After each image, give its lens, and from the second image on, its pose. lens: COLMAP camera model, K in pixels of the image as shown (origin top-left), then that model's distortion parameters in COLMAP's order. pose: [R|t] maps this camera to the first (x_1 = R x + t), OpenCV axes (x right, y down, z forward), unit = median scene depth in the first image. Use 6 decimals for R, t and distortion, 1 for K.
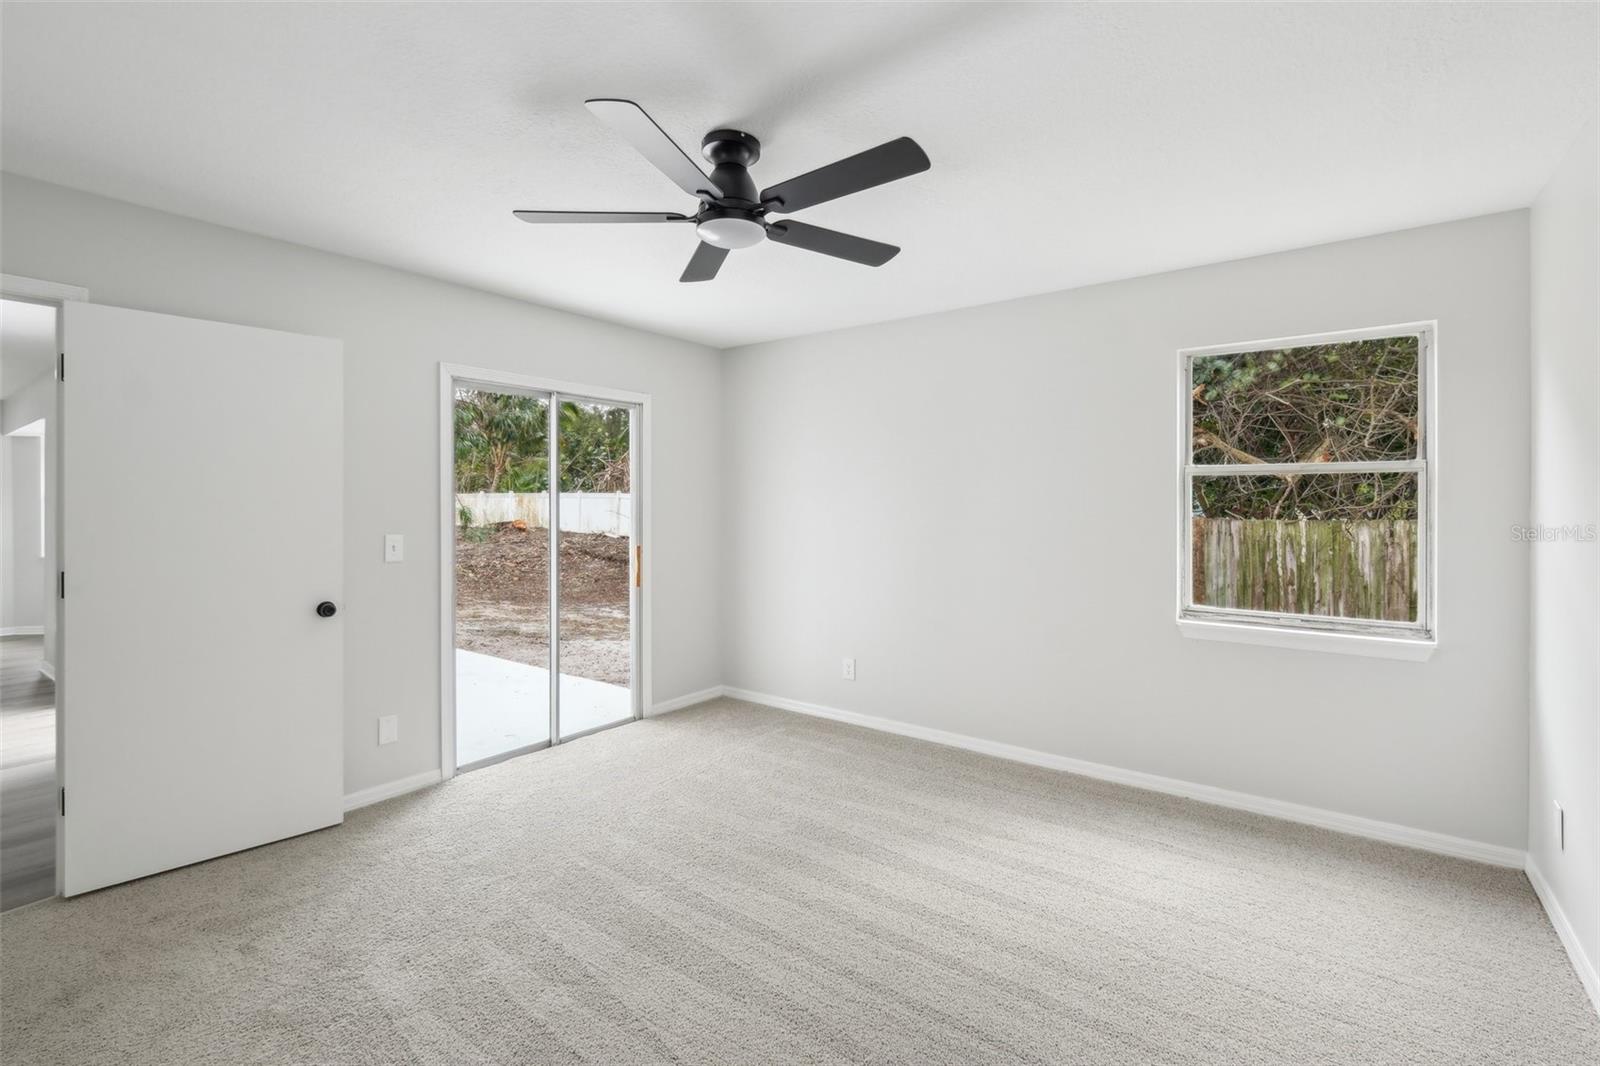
lens RADIAL K [[706.0, 0, 794.4], [0, 706.0, 504.6], [0, 0, 1]] dist [-0.000327, -0.000109]
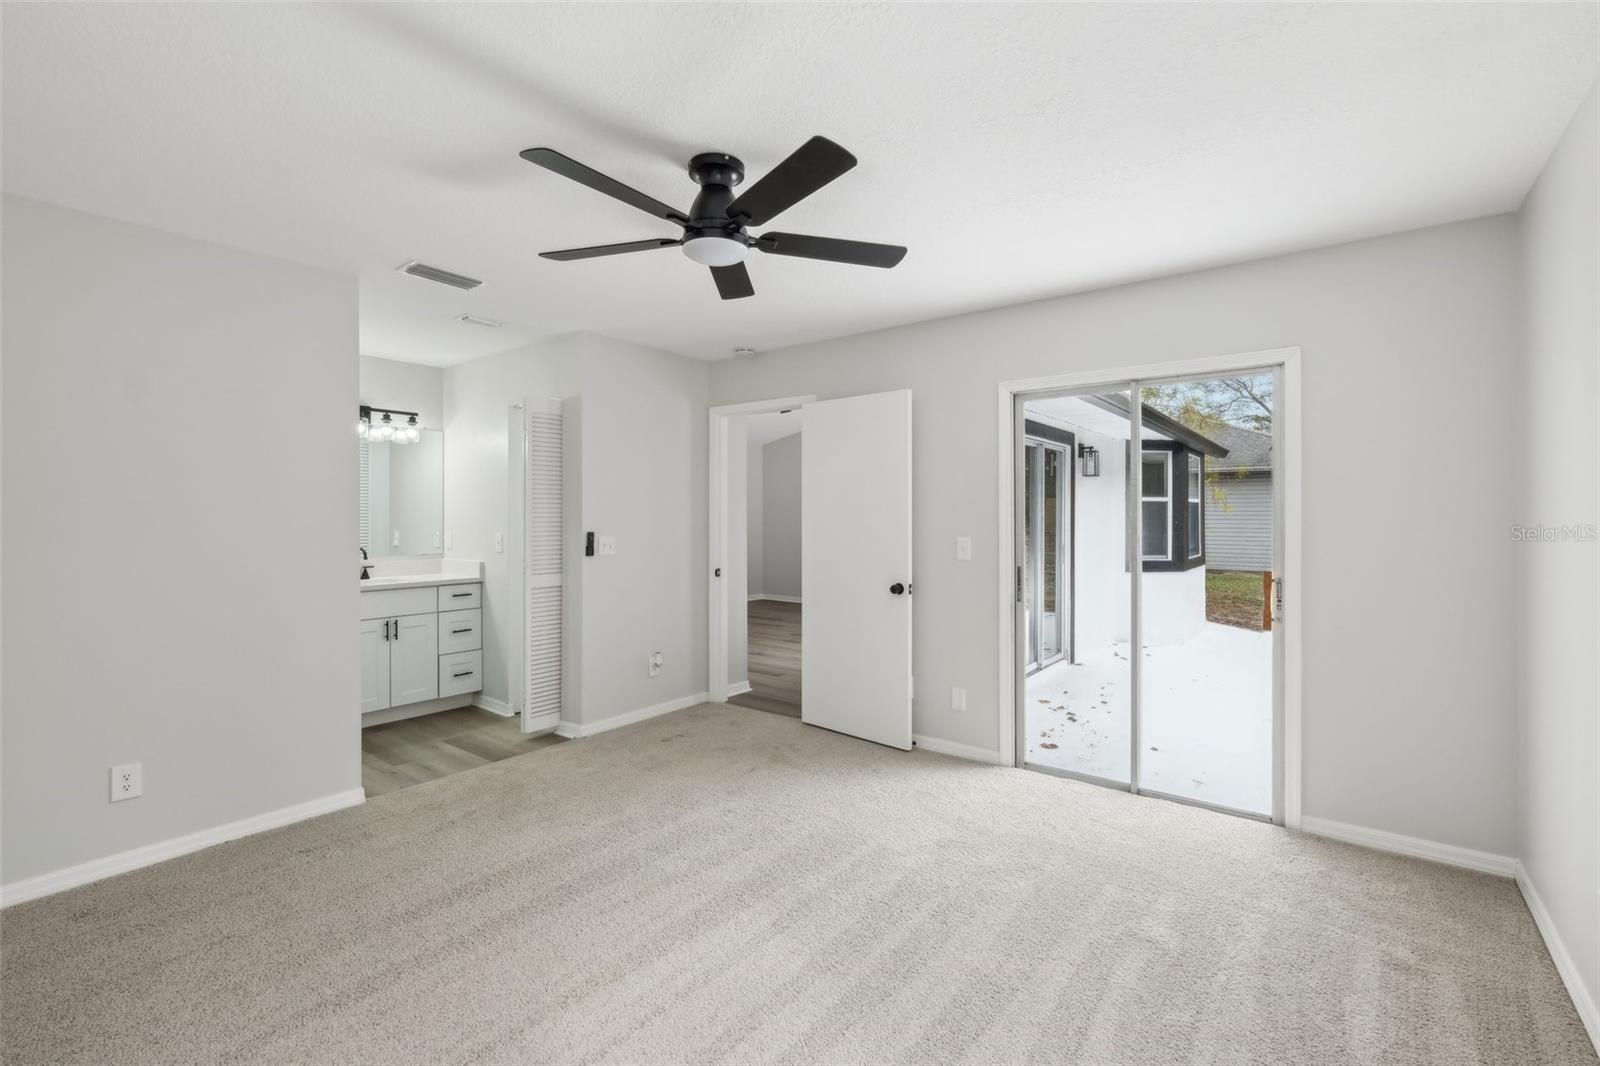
lens RADIAL K [[689.2, 0, 804.3], [0, 689.2, 511.5], [0, 0, 1]] dist [-0.000906, -0.000293]
pose [[0.022008, -0.004382, -0.999748, 0.589089], [0.000263, 0.999990, -0.004377, 0.003808], [0.999758, -0.000167, 0.022009, 0.703532]]
